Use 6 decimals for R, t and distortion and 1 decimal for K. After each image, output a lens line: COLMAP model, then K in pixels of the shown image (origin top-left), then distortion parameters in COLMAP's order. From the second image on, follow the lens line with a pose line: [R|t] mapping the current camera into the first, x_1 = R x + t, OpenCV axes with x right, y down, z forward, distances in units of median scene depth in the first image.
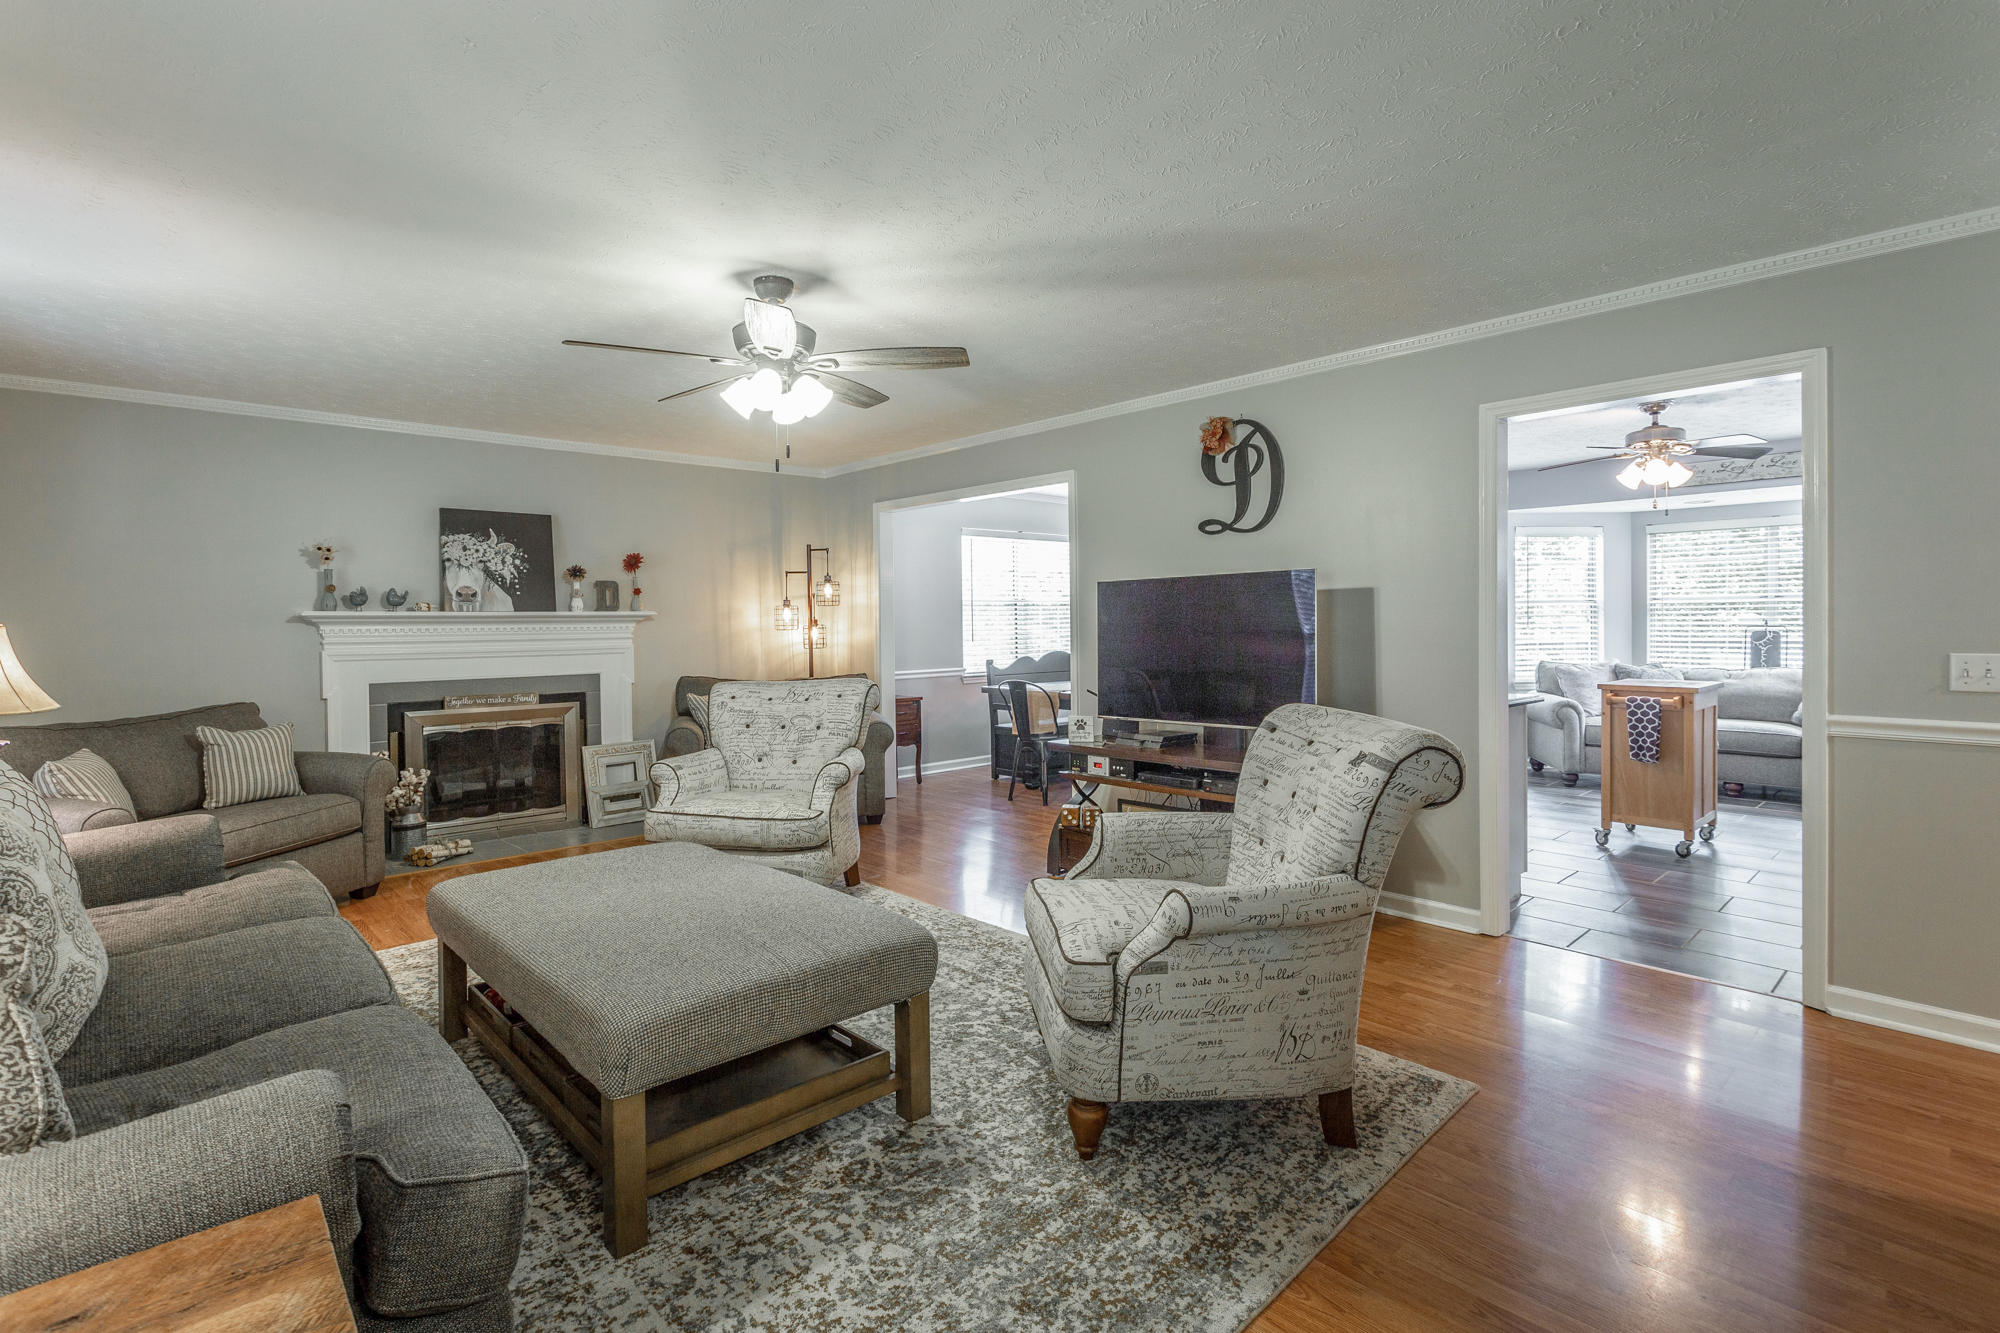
lens RADIAL K [[942.2, 0, 991.2], [0, 942.2, 645.1], [0, 0, 1]] dist [0.003619, 0.000631]
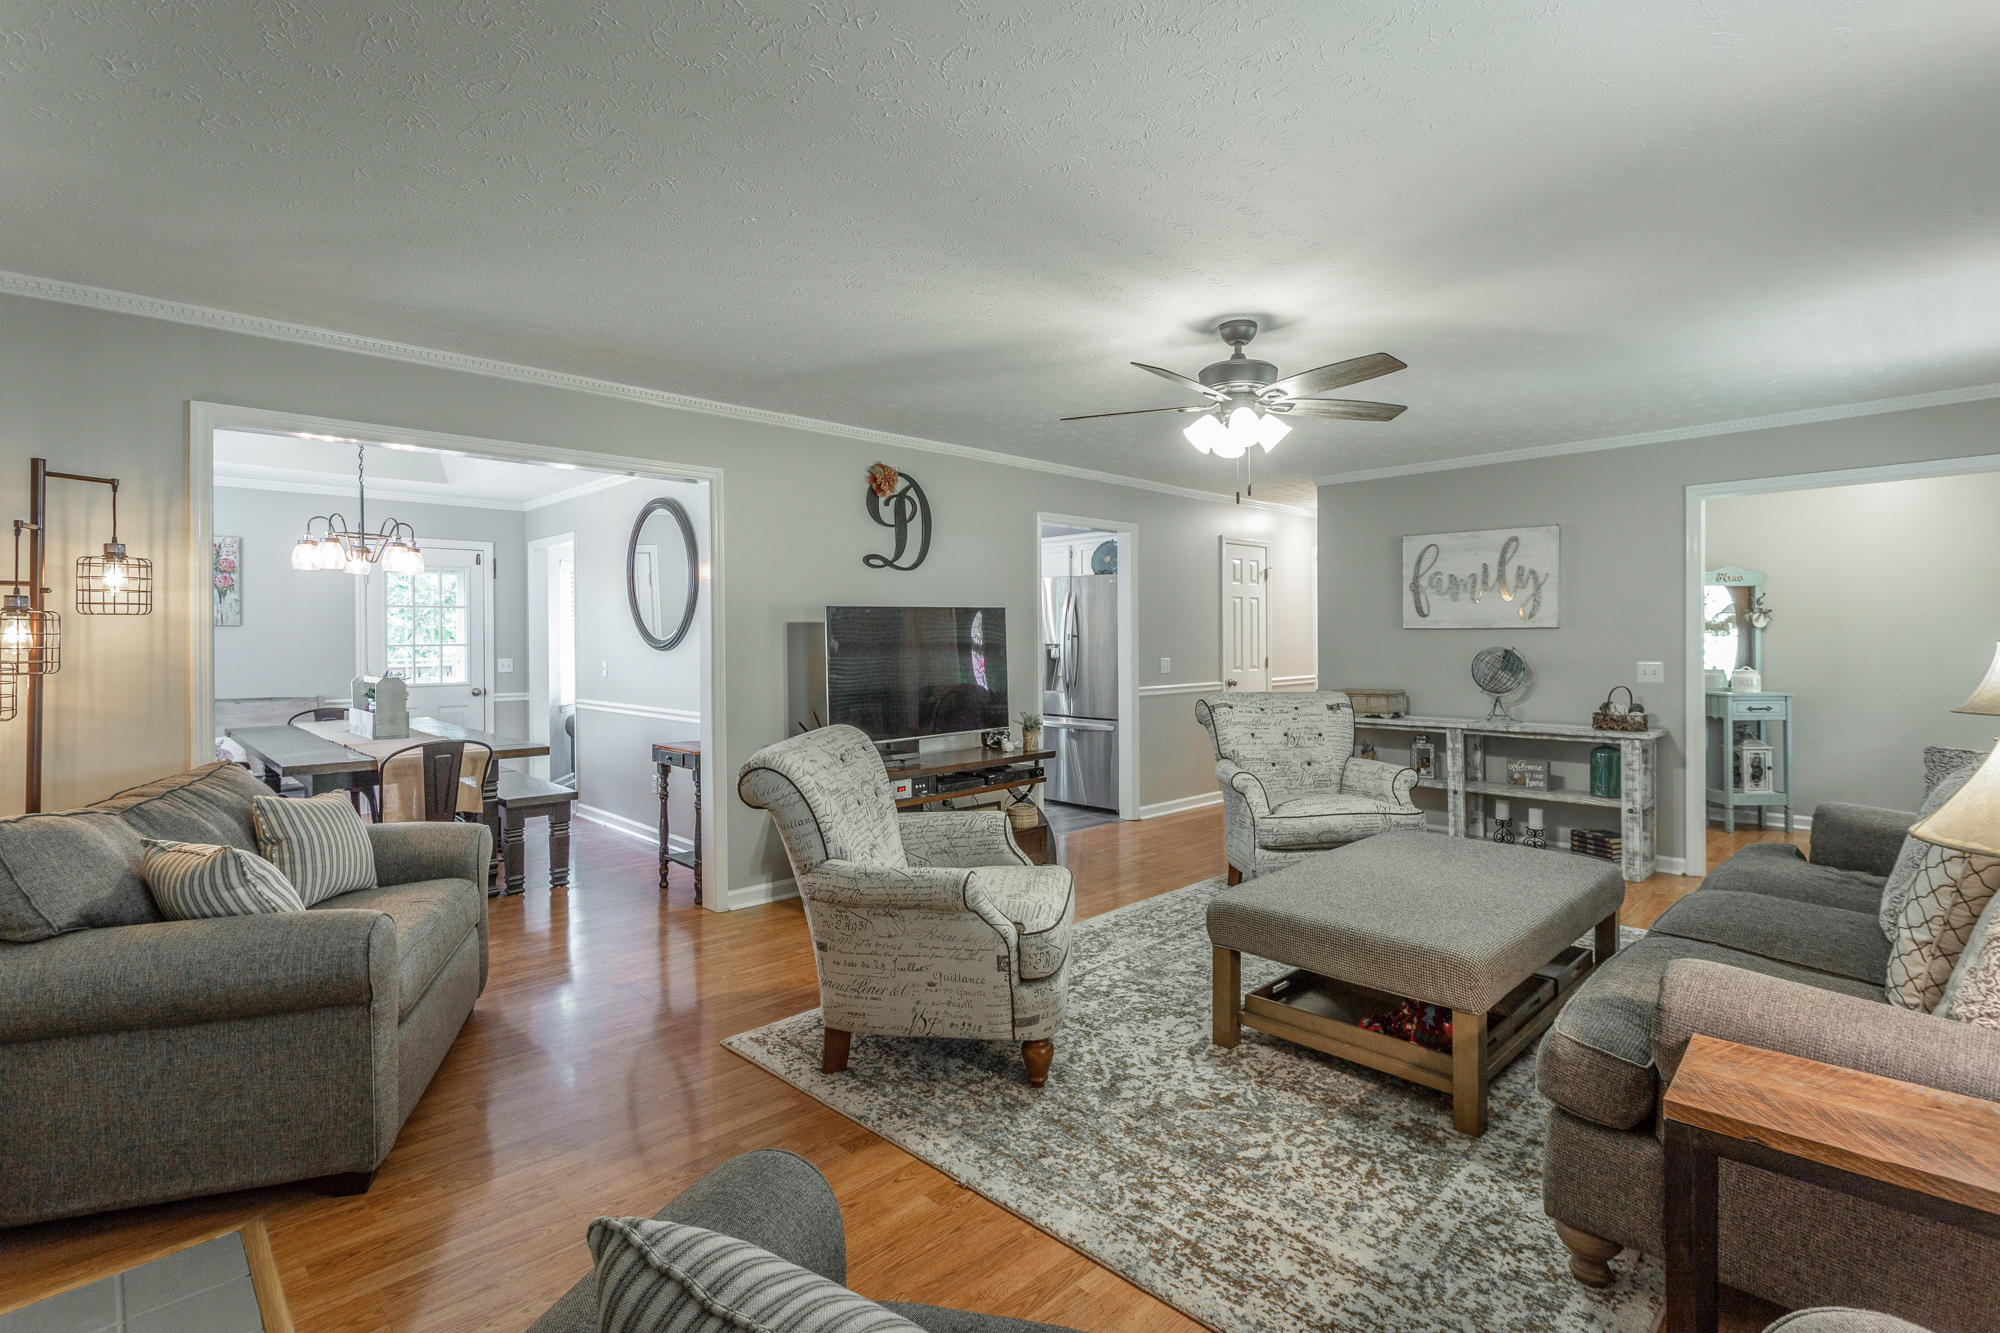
lens RADIAL K [[945.9, 0, 994.2], [0, 945.9, 659.5], [0, 0, 1]] dist [0.001109, -0.000056]
pose [[-0.021322, -0.017168, 0.999625, -0.892298], [0.028607, 0.999433, 0.017775, -0.026836], [-0.999363, 0.028975, -0.020819, 0.905844]]
